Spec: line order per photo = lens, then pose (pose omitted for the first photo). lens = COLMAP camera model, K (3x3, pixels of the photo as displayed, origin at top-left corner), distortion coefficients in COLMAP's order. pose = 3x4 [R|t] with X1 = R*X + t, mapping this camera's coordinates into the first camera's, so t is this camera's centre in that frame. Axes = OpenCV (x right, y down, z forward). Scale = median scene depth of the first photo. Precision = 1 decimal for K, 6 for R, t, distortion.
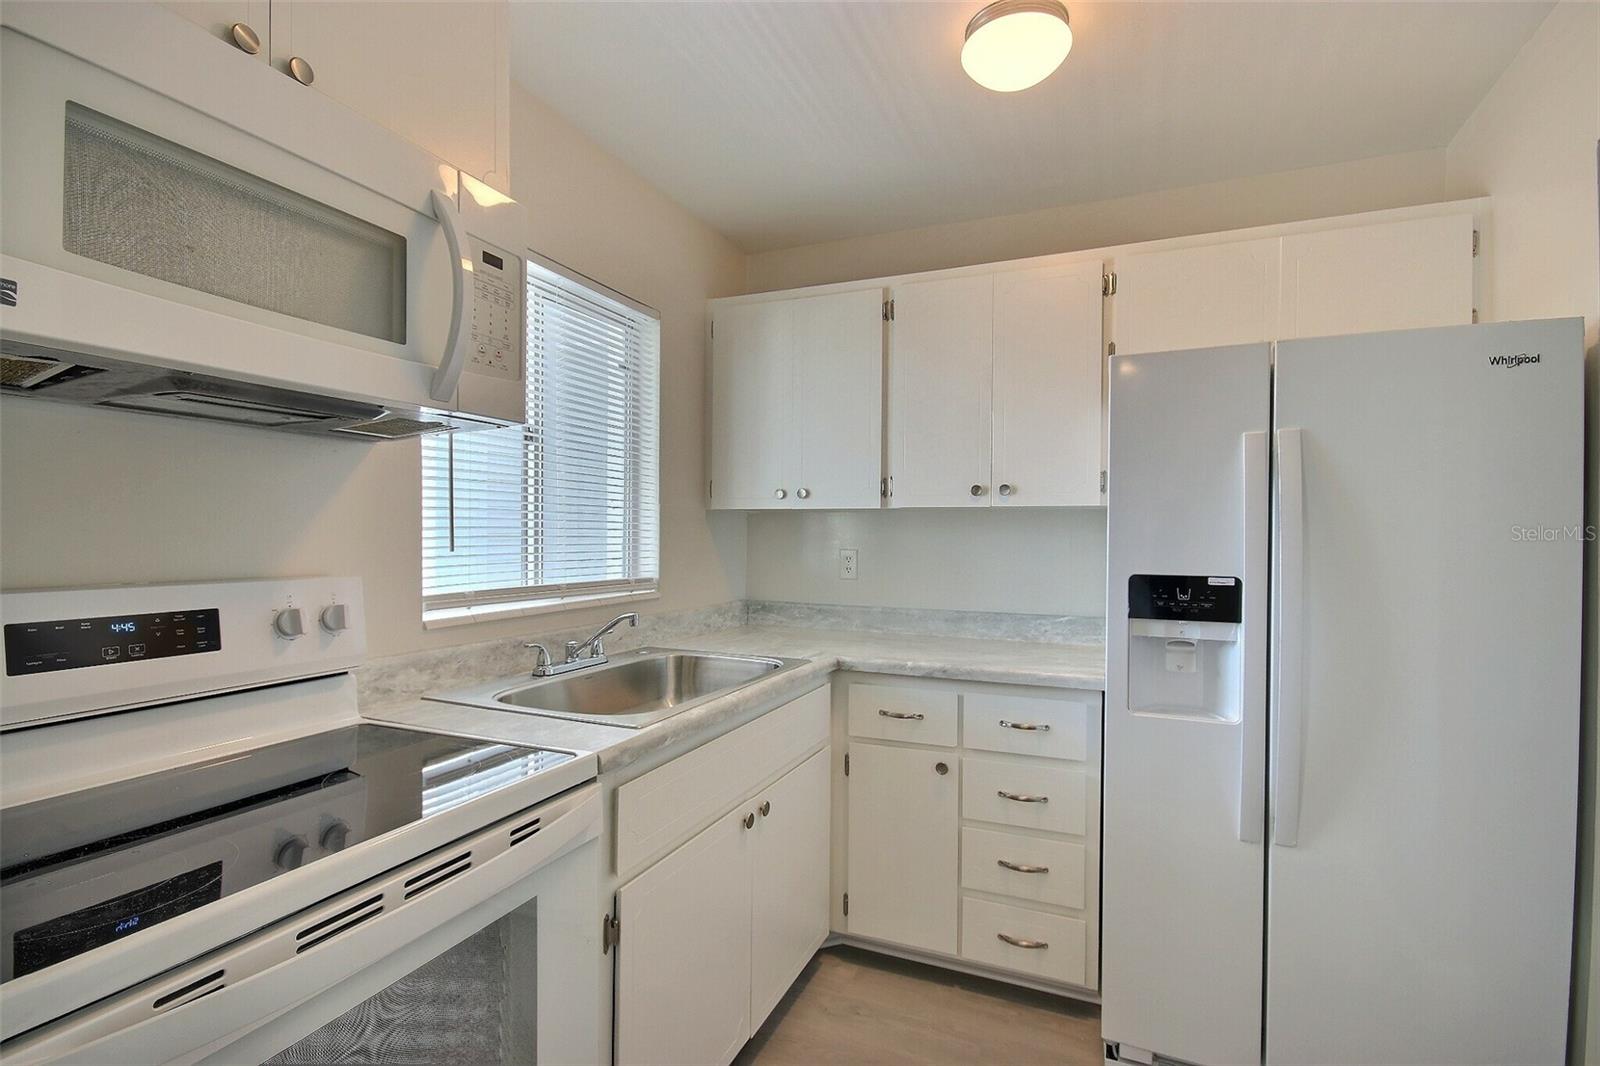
lens RADIAL K [[738.3, 0, 796.7], [0, 738.3, 544.8], [0, 0, 1]] dist [0.011834, -0.014627]
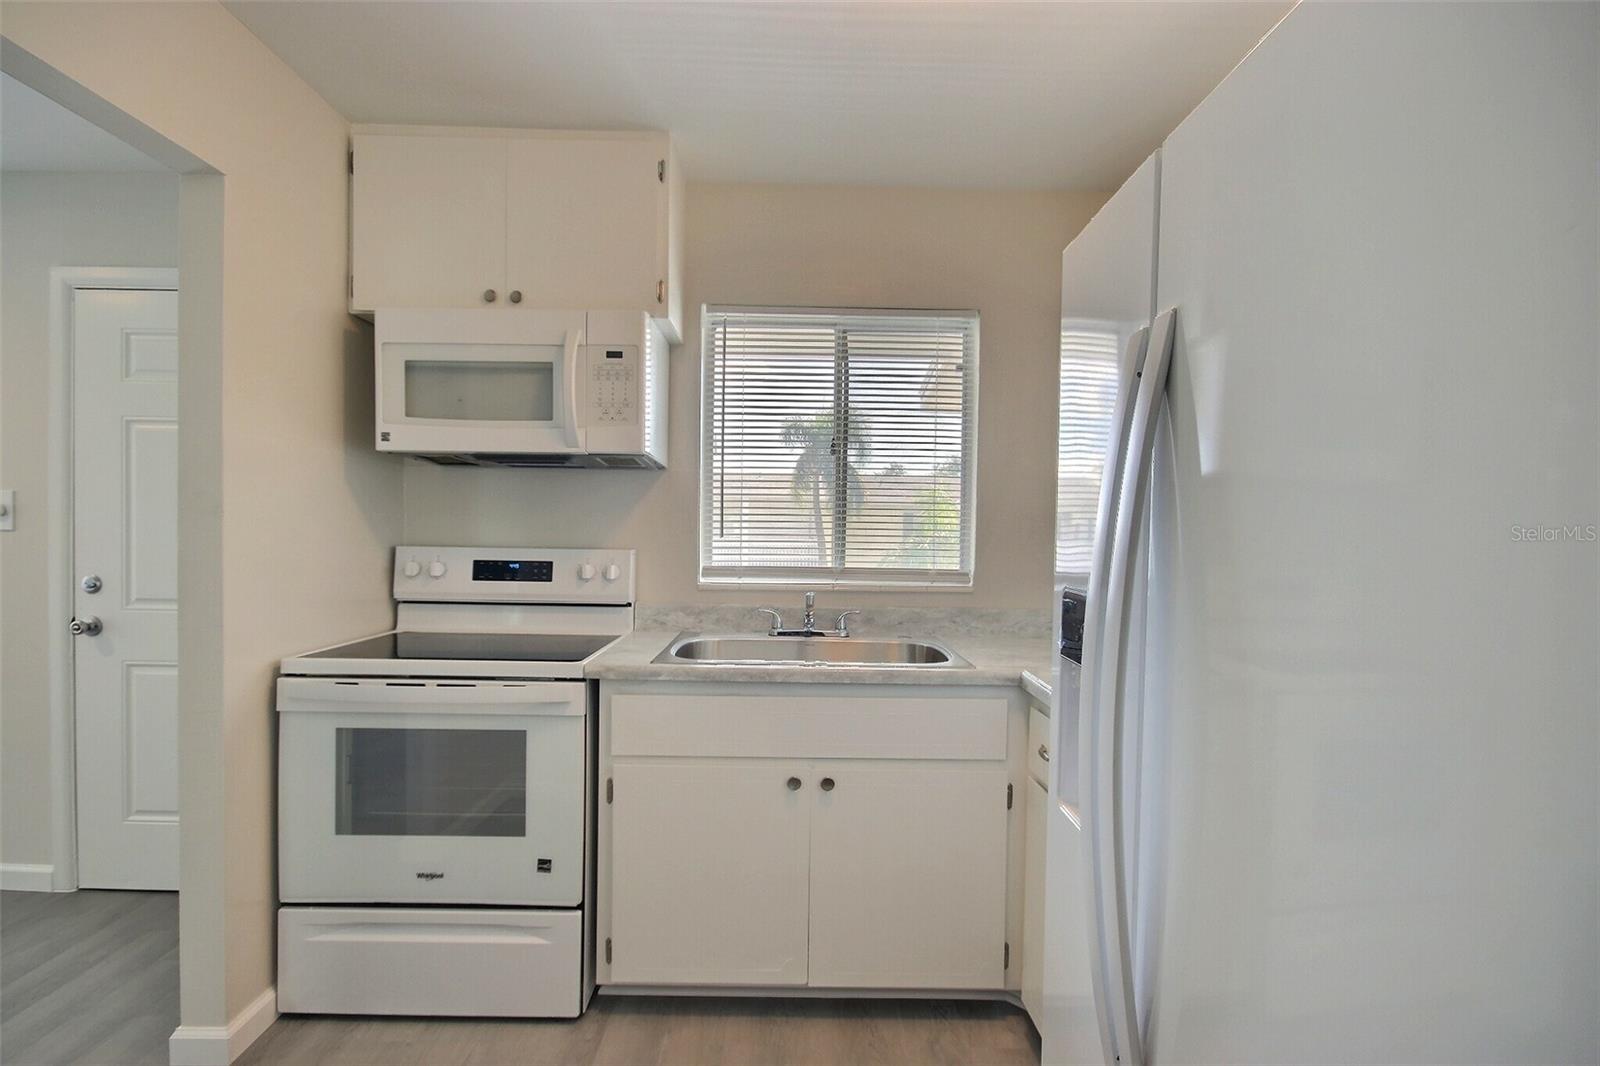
lens RADIAL K [[755.9, 0, 800.1], [0, 755.9, 543.8], [0, 0, 1]] dist [-0.002196, 0.000414]
pose [[0.414669, 0.019608, -0.909761, 1.076040], [-0.023986, 0.999656, 0.010613, 0.000504], [0.909656, 0.017421, 0.414996, 0.590503]]
